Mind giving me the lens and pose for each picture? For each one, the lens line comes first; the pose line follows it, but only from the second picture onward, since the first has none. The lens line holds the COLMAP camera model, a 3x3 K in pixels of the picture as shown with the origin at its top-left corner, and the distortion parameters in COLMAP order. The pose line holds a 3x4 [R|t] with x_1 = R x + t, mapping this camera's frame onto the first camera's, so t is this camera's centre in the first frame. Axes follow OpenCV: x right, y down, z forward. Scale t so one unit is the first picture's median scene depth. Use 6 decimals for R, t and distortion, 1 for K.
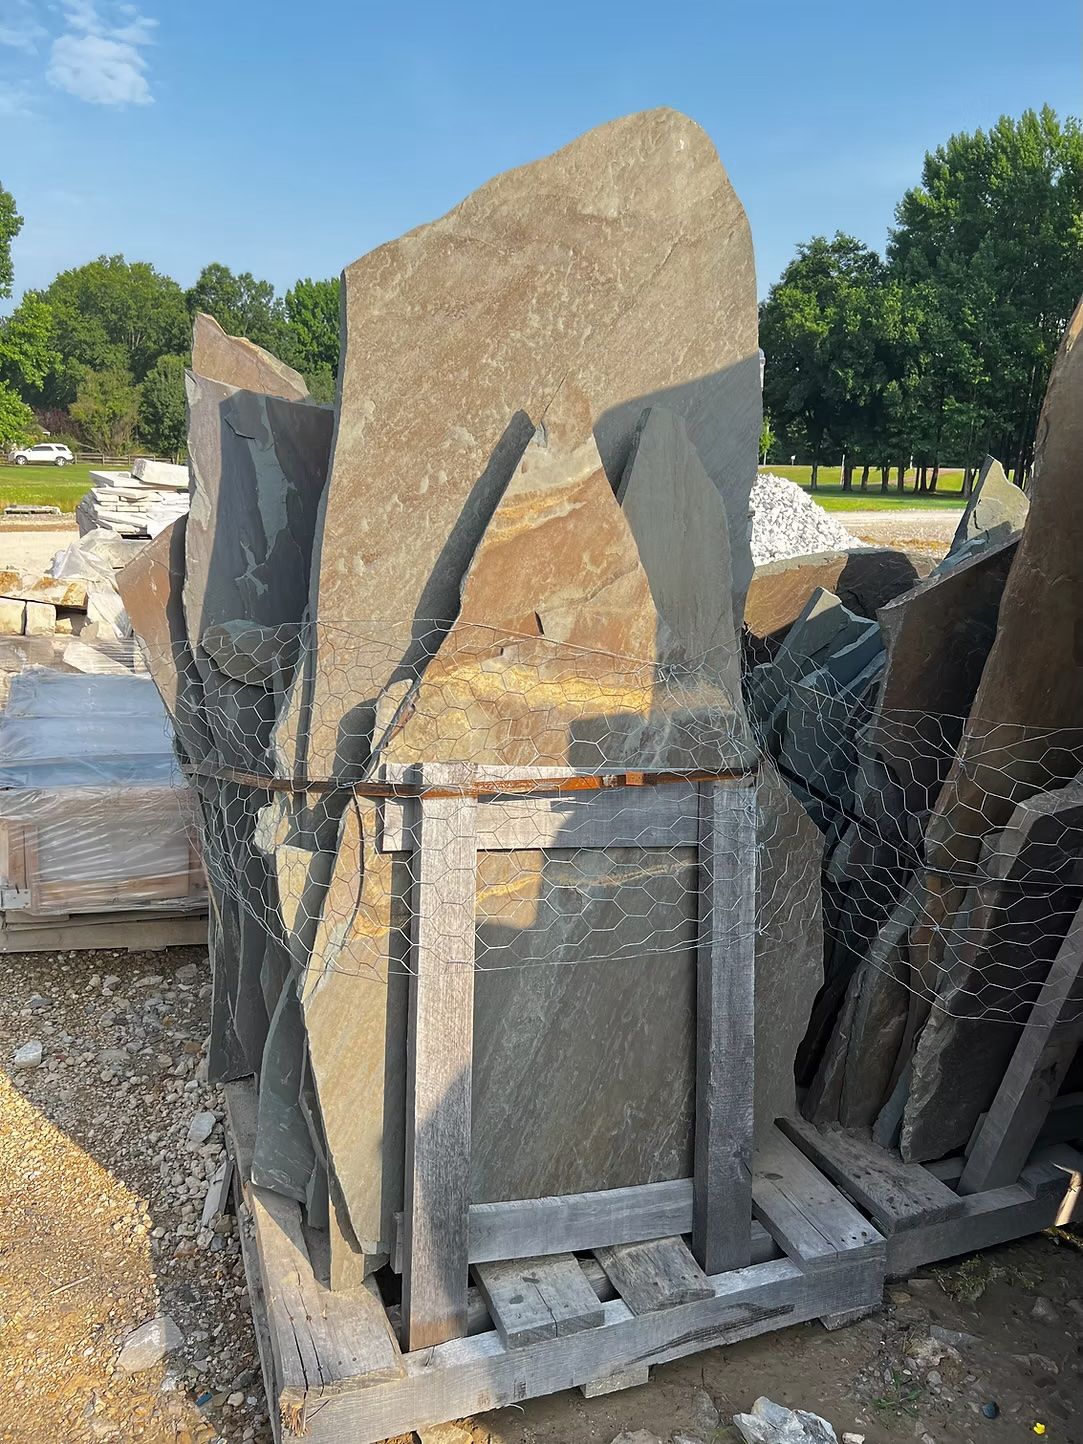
lens RADIAL K [[1093.1, 0, 536.1], [0, 1093.1, 745.3], [0, 0, 1]] dist [0.041391, -0.050469]
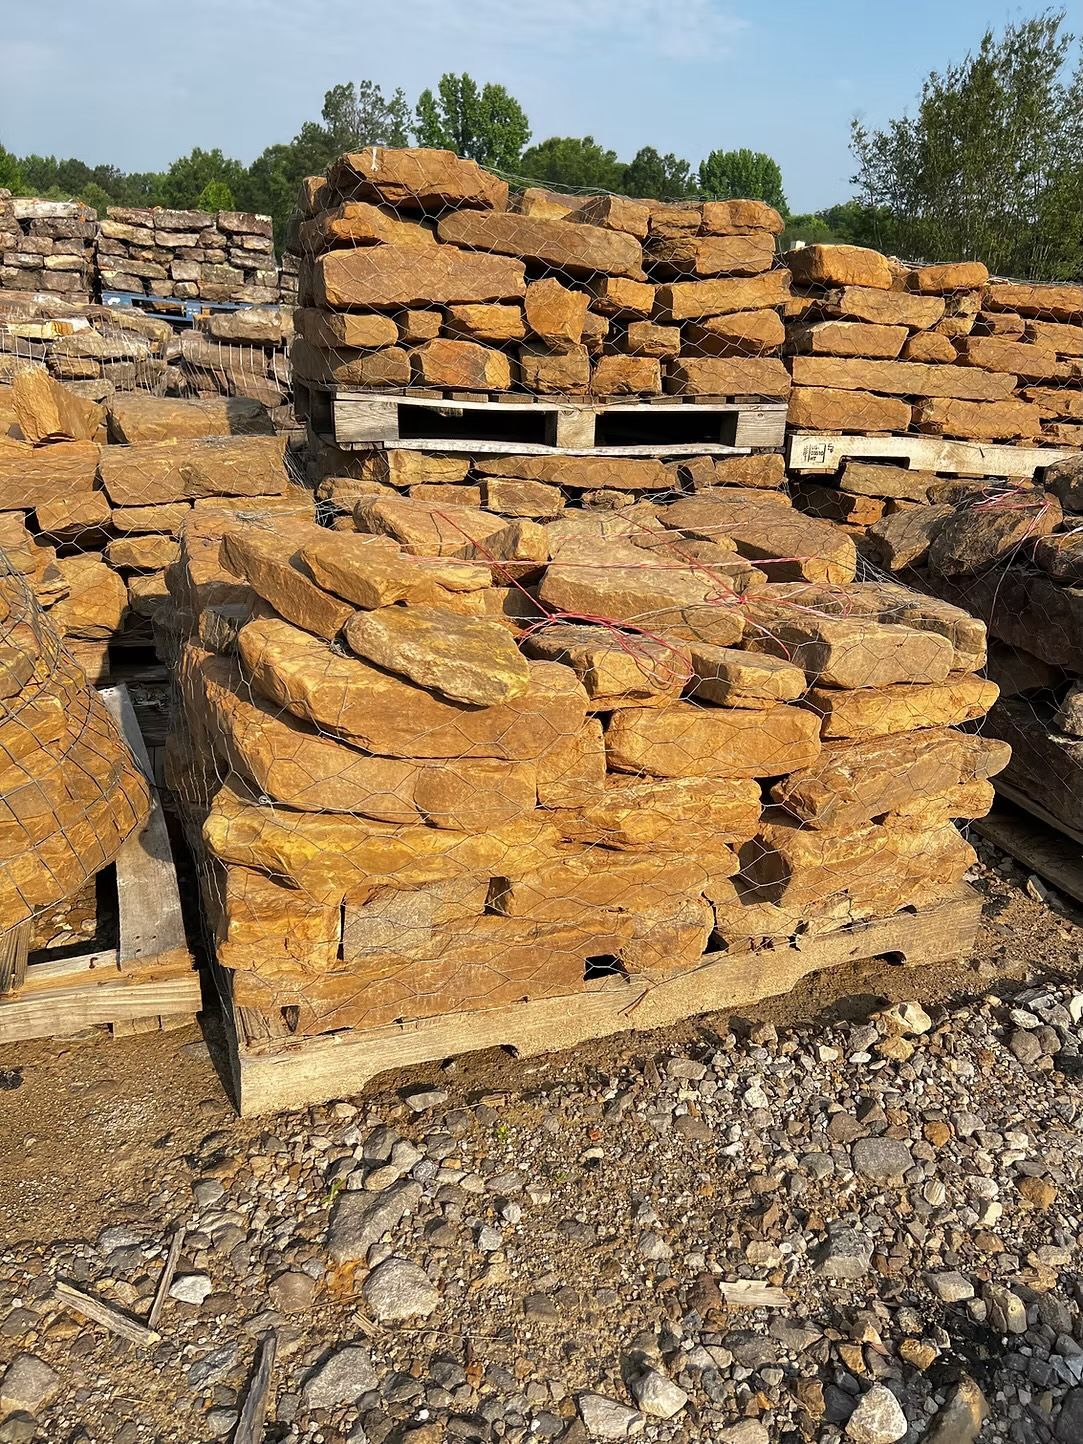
lens RADIAL K [[1093.1, 0, 544.1], [0, 1093.1, 747.7], [0, 0, 1]] dist [0.041391, -0.050469]
pose [[0.942776, 0.157553, -0.293854, 0.100940], [-0.119998, 0.982590, 0.141837, 0.105425], [0.311085, -0.098459, 0.945268, -0.391733]]
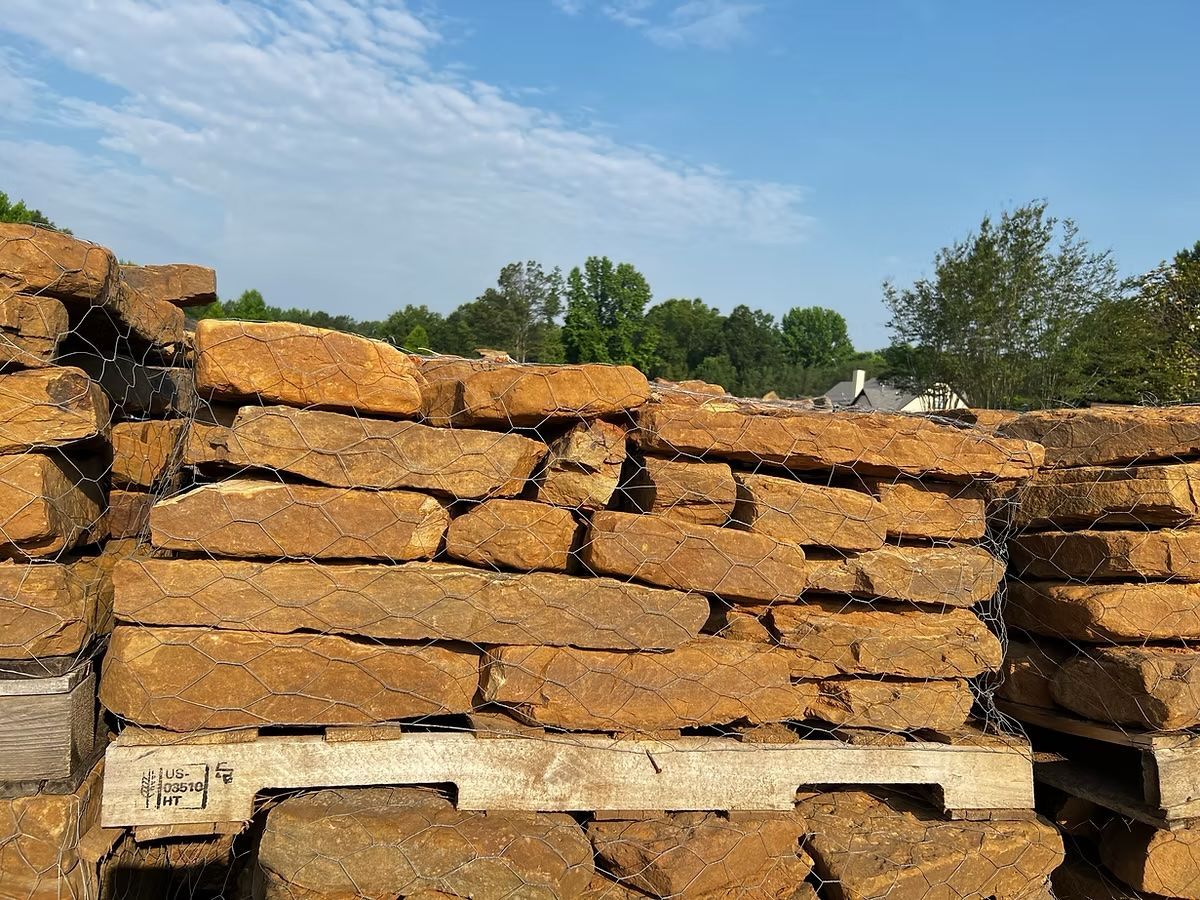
lens RADIAL K [[908.4, 0, 602.6], [0, 908.4, 480.5], [0, 0, 1]] dist [0.041391, -0.050469]
pose [[0.916347, 0.075843, -0.393137, 0.105009], [-0.147277, 0.976904, -0.154819, 0.099661], [0.372315, 0.199768, 0.906352, -0.372372]]
